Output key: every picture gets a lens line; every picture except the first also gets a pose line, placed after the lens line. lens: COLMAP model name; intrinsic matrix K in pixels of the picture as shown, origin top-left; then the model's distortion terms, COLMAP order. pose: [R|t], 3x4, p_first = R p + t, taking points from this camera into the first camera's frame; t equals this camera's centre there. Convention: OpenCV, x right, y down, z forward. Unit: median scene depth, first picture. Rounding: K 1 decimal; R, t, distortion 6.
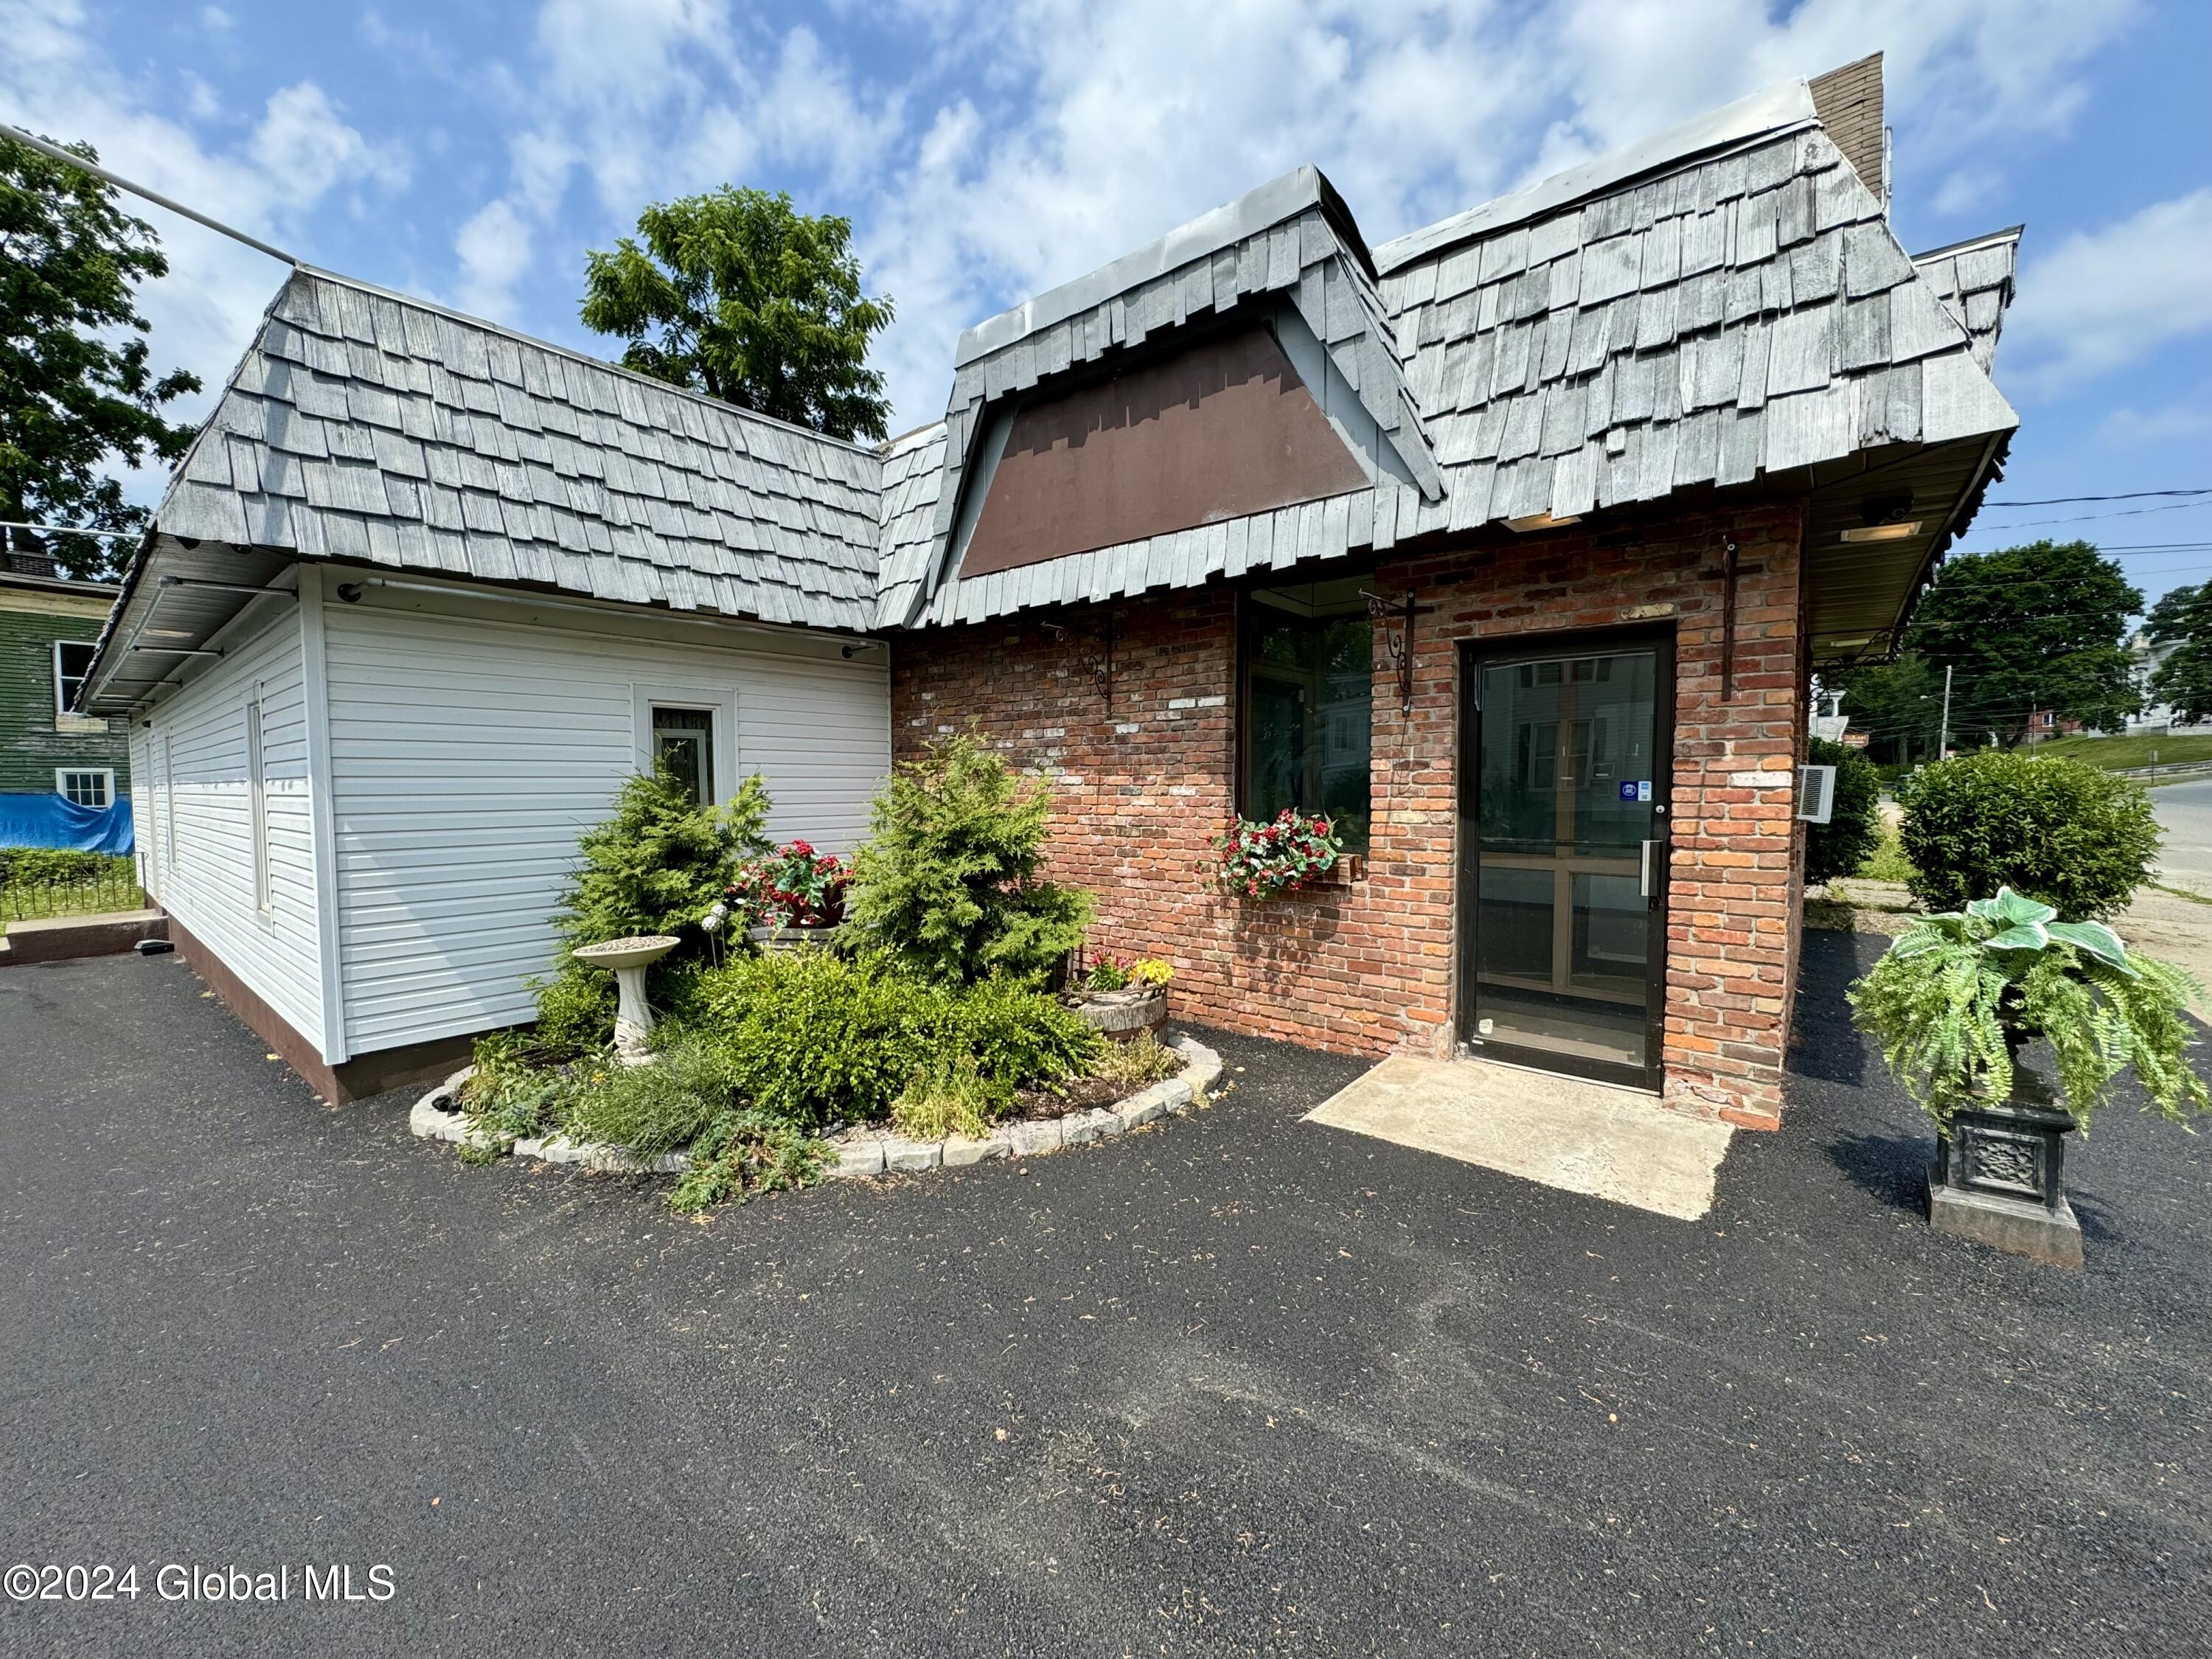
lens RADIAL K [[885.5, 0, 1105.2], [0, 885.5, 823.5], [0, 0, 1]] dist [-0.000735, 0.000459]
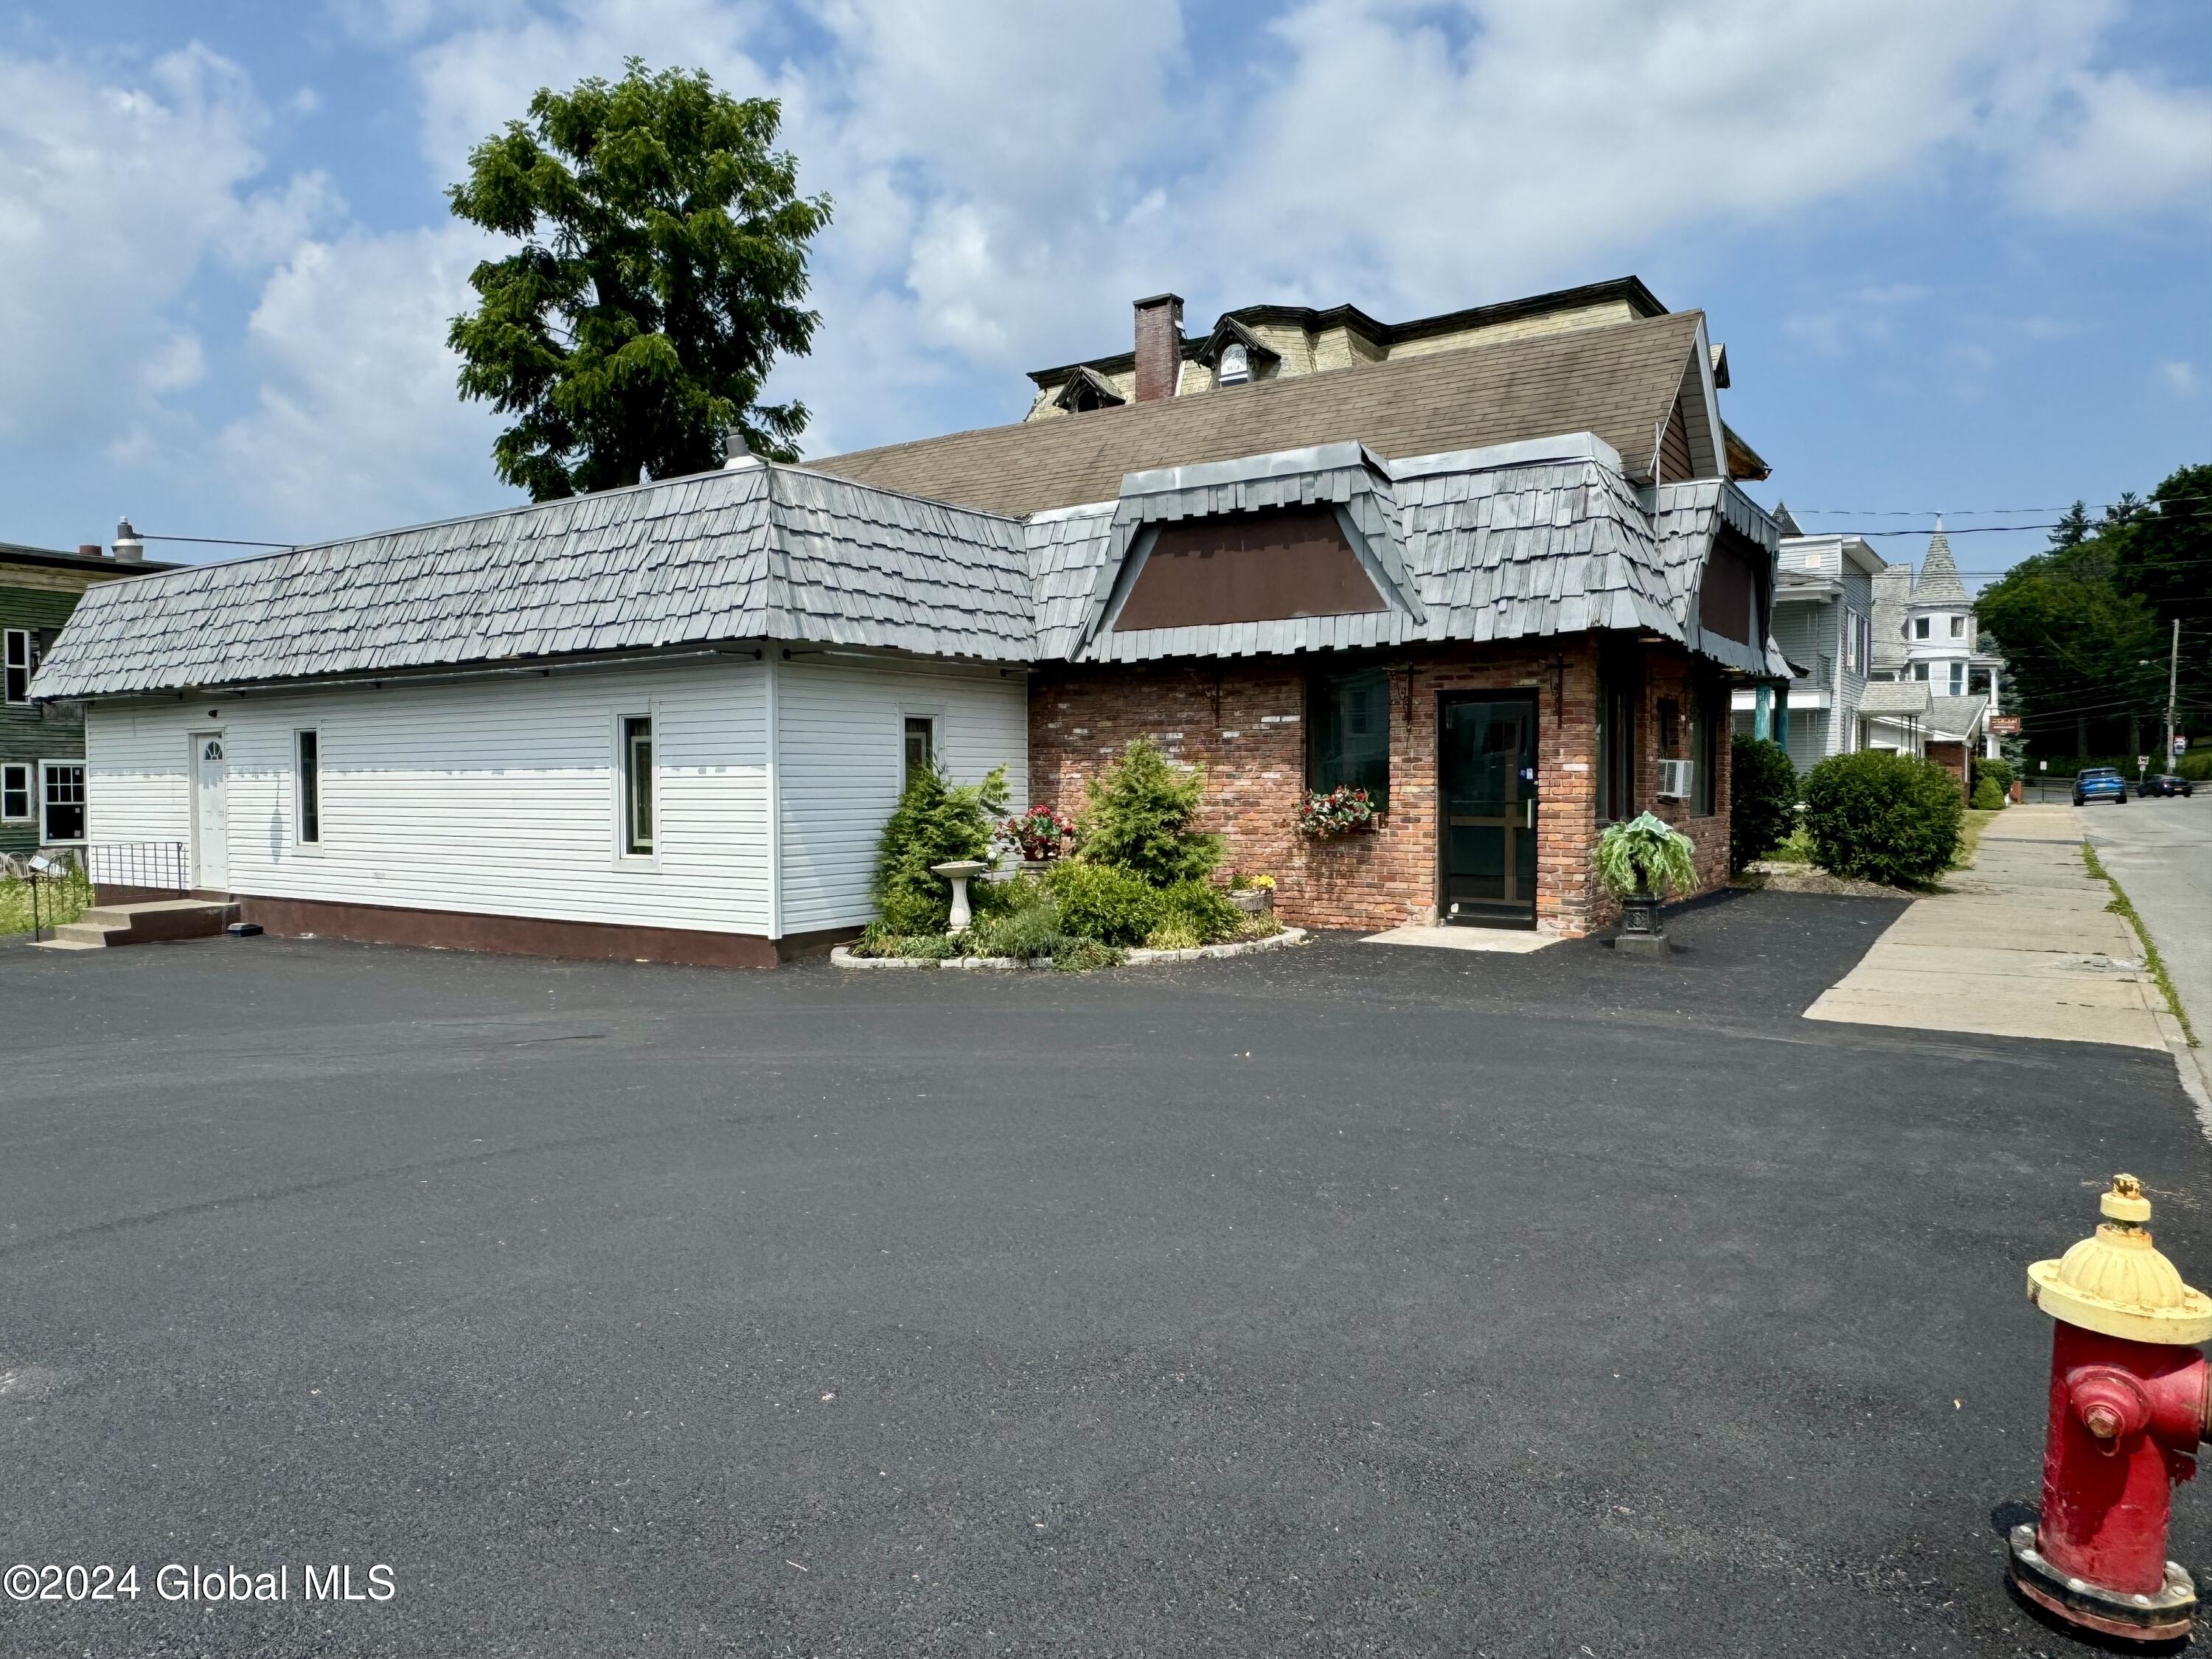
lens RADIAL K [[1677.3, 0, 1068.9], [0, 1677.3, 824.4], [0, 0, 1]] dist [0.029313, 0.000114]
pose [[0.995169, -0.001125, 0.098173, -0.629821], [0.003333, 0.999745, -0.022326, 0.128717], [-0.098123, 0.022546, 0.994919, -2.146163]]
